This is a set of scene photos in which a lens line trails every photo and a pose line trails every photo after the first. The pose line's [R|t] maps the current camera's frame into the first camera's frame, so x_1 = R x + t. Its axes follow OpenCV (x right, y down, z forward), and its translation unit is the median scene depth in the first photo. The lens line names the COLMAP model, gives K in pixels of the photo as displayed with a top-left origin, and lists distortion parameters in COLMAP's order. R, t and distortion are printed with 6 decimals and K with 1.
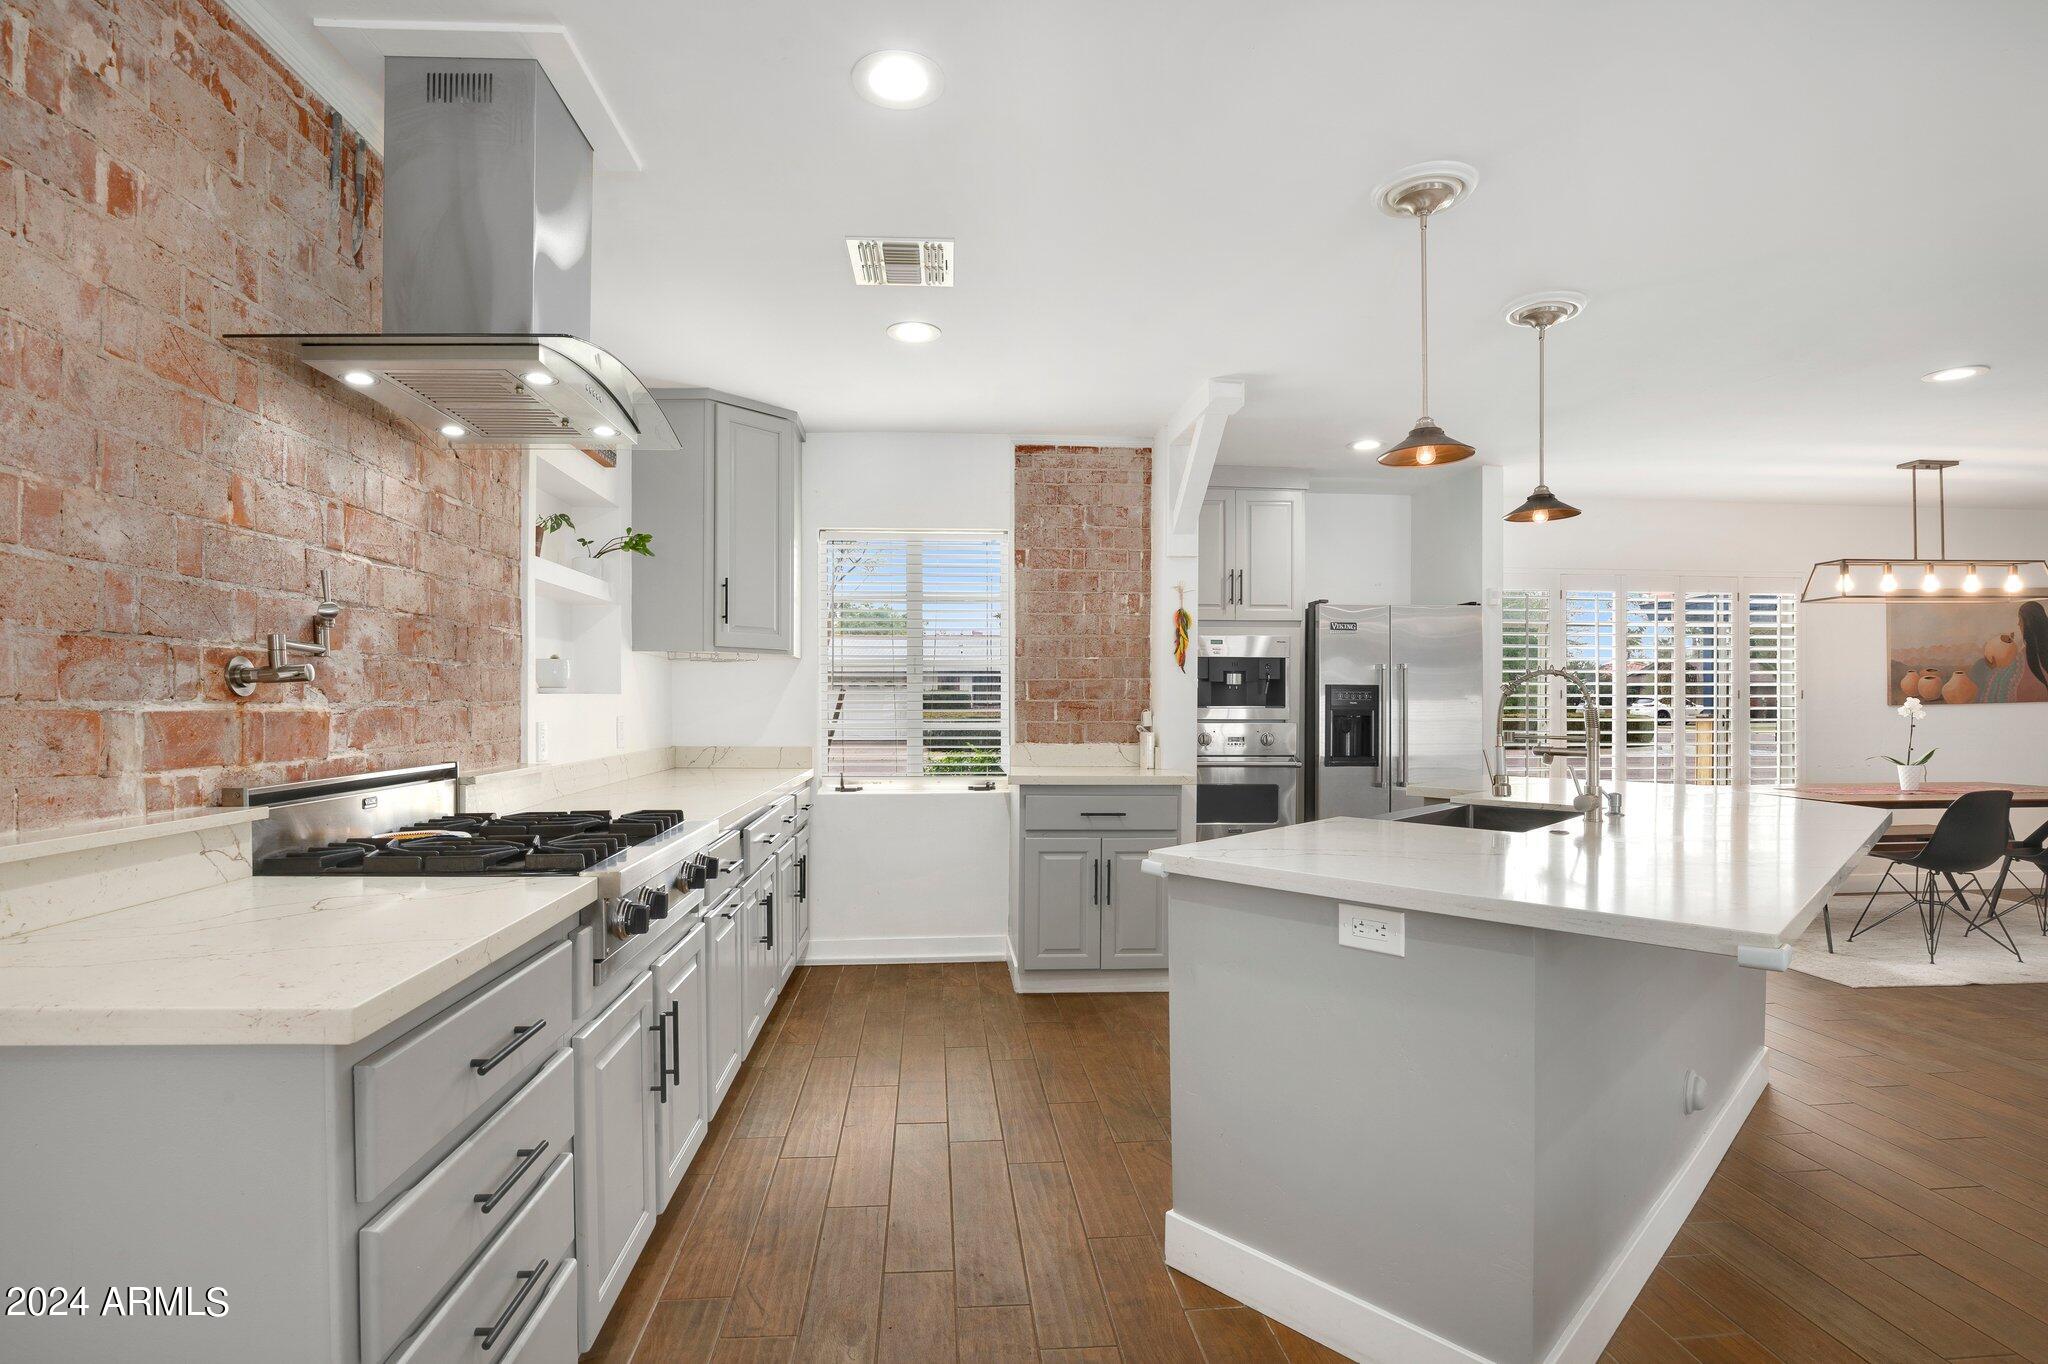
lens RADIAL K [[978.1, 0, 952.8], [0, 978.1, 712.6], [0, 0, 1]] dist [-0.039760, 0.006359]
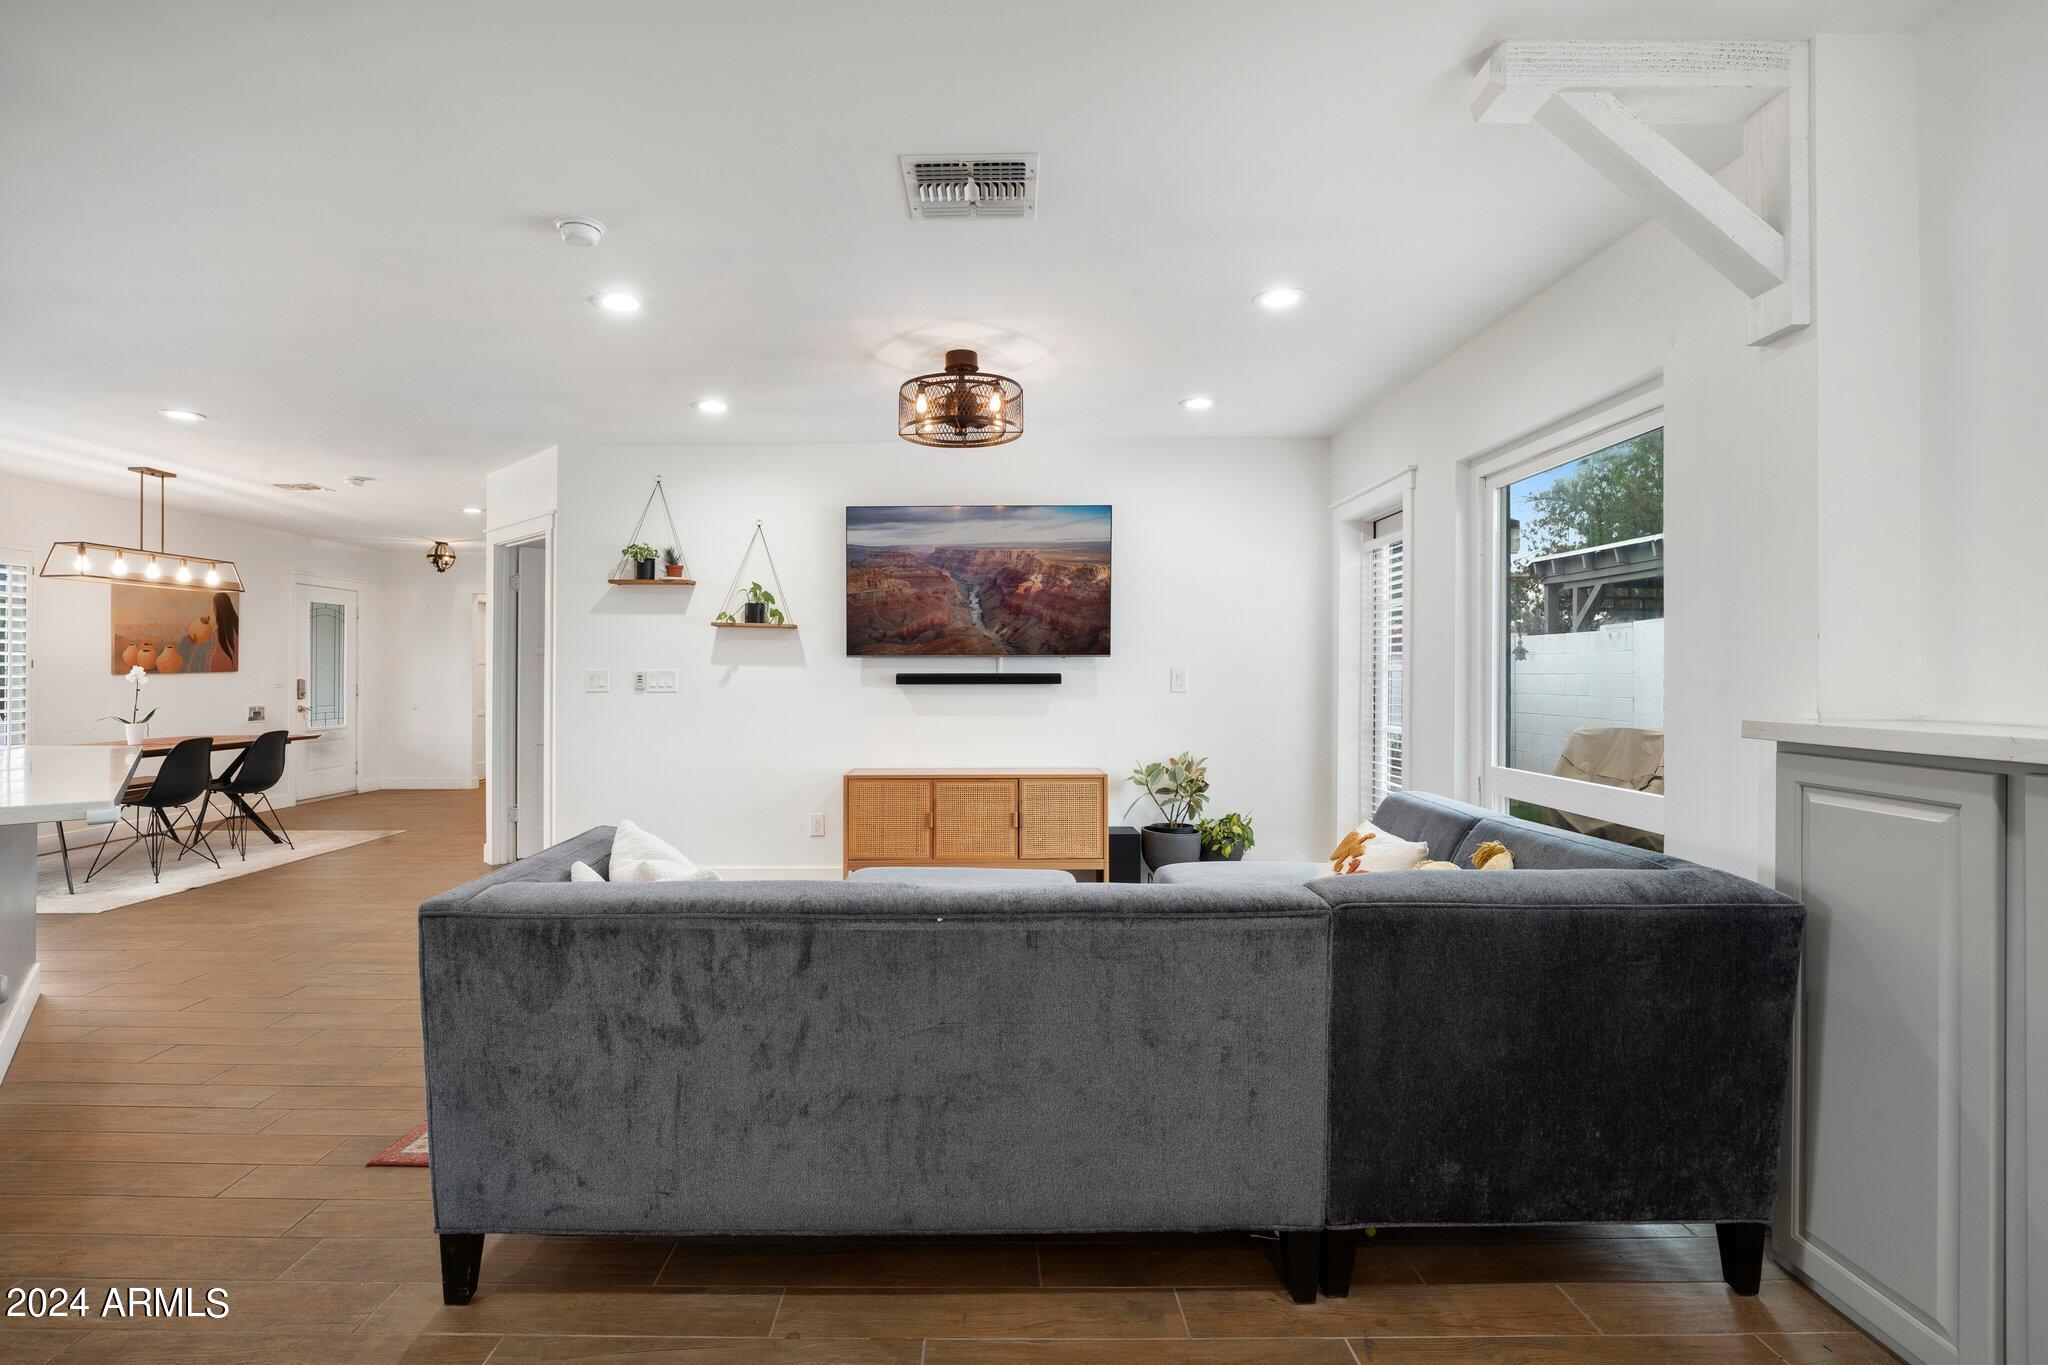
lens RADIAL K [[1018.5, 0, 1012.2], [0, 1018.5, 649.4], [0, 0, 1]] dist [-0.027242, 0.001881]
pose [[0.041212, 0.026054, 0.998811, -0.193704], [0.017488, 0.999488, -0.026793, 0.016662], [-0.998997, 0.018571, 0.040735, -0.149841]]
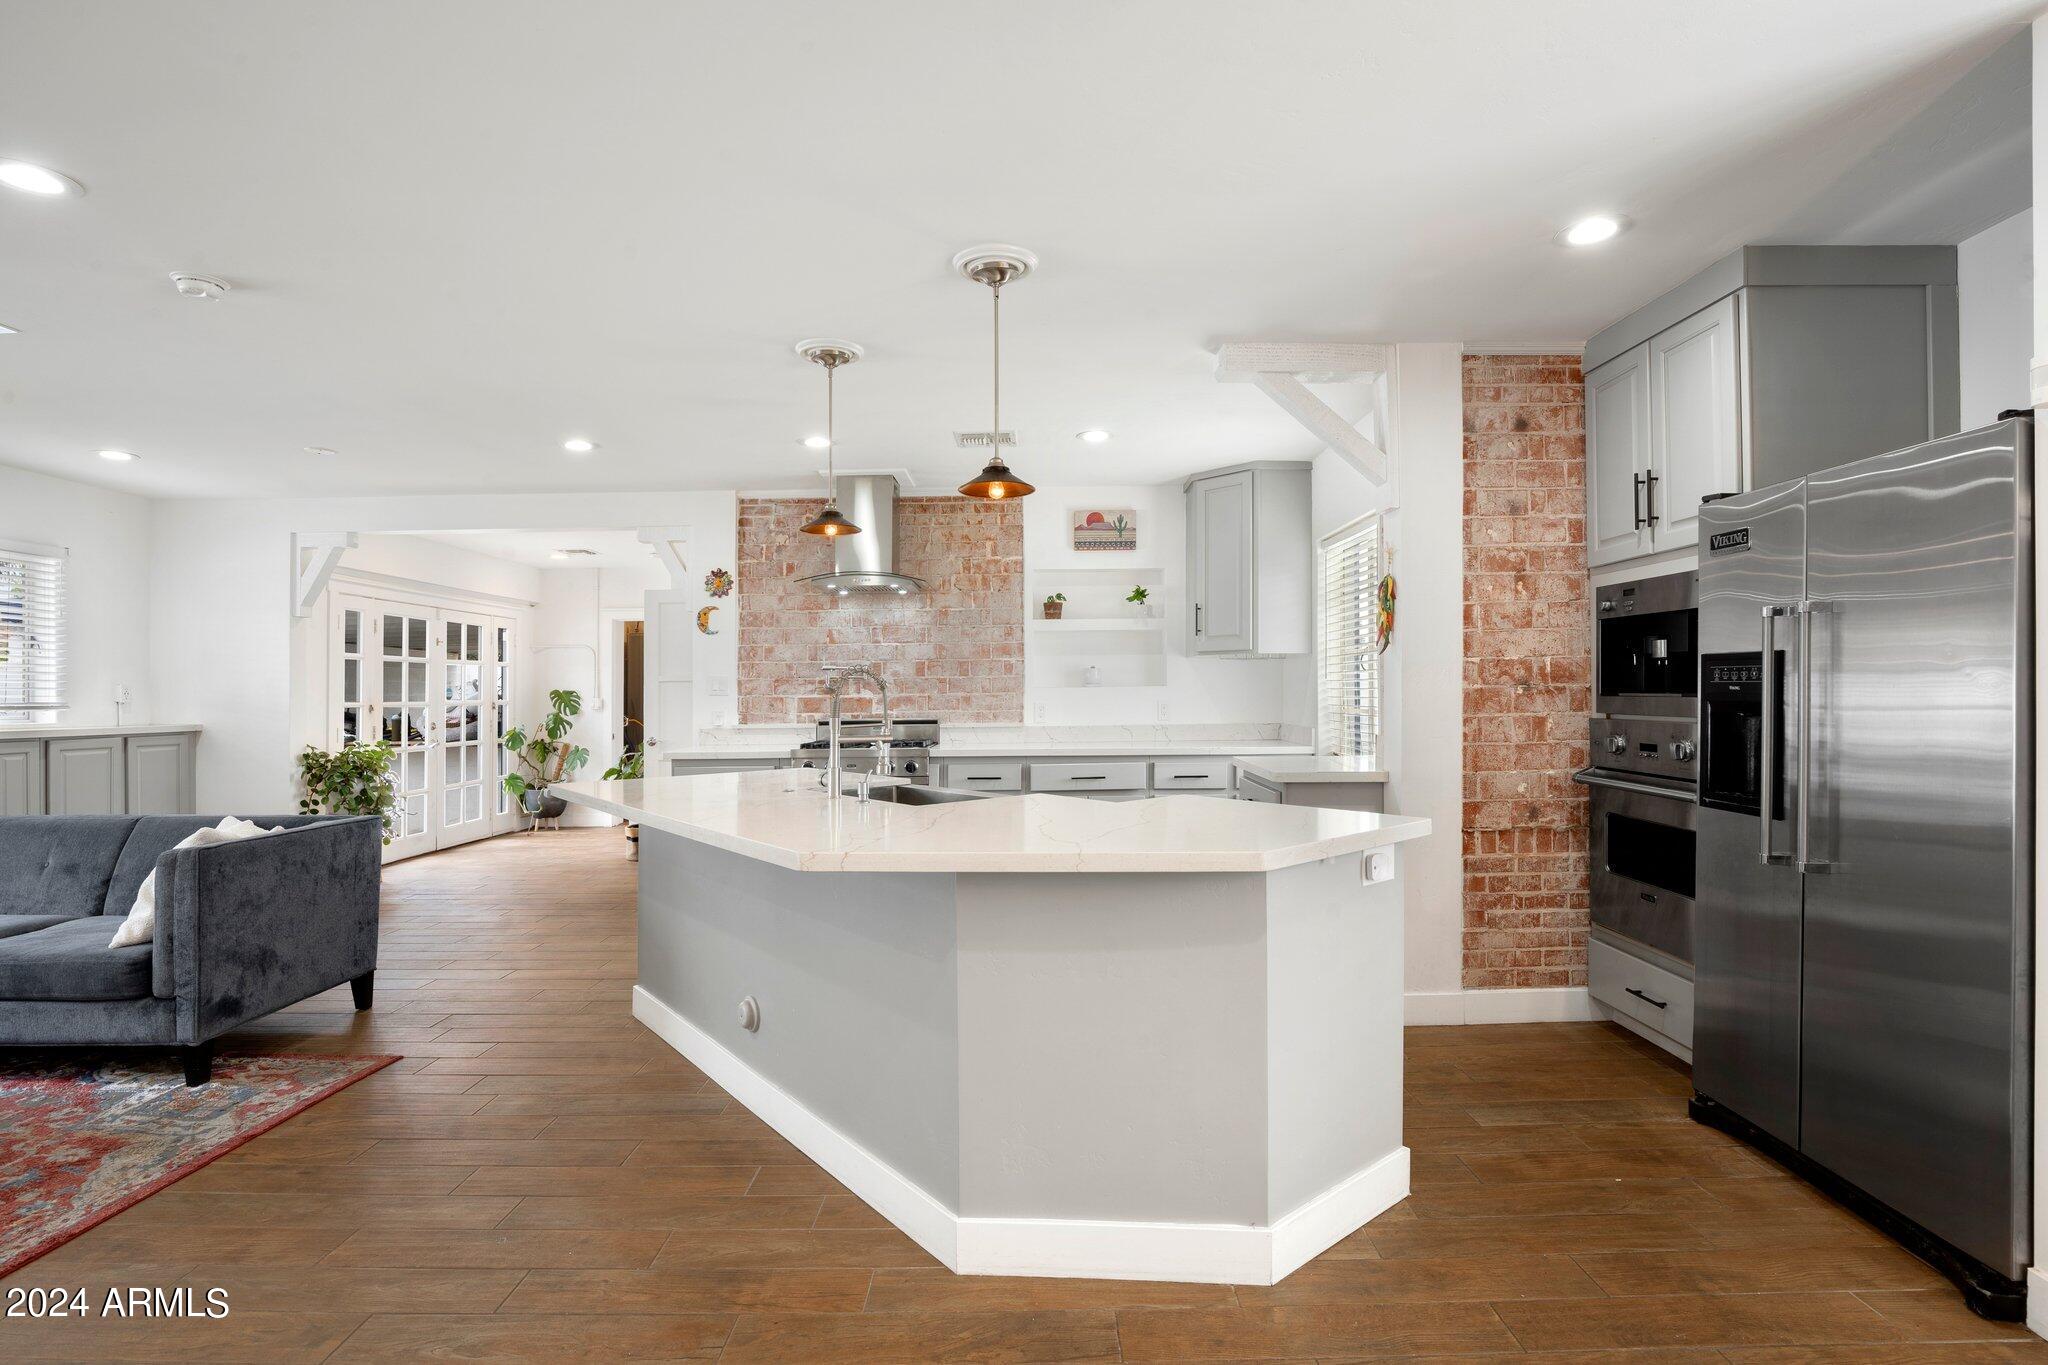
lens RADIAL K [[978.1, 0, 1026.8], [0, 978.1, 672.8], [0, 0, 1]] dist [-0.039760, 0.006359]
pose [[-0.062812, -0.019690, -0.997831, 1.015560], [-0.001417, 0.999806, -0.019640, -0.007912], [0.998024, 0.000180, -0.062828, 0.717678]]
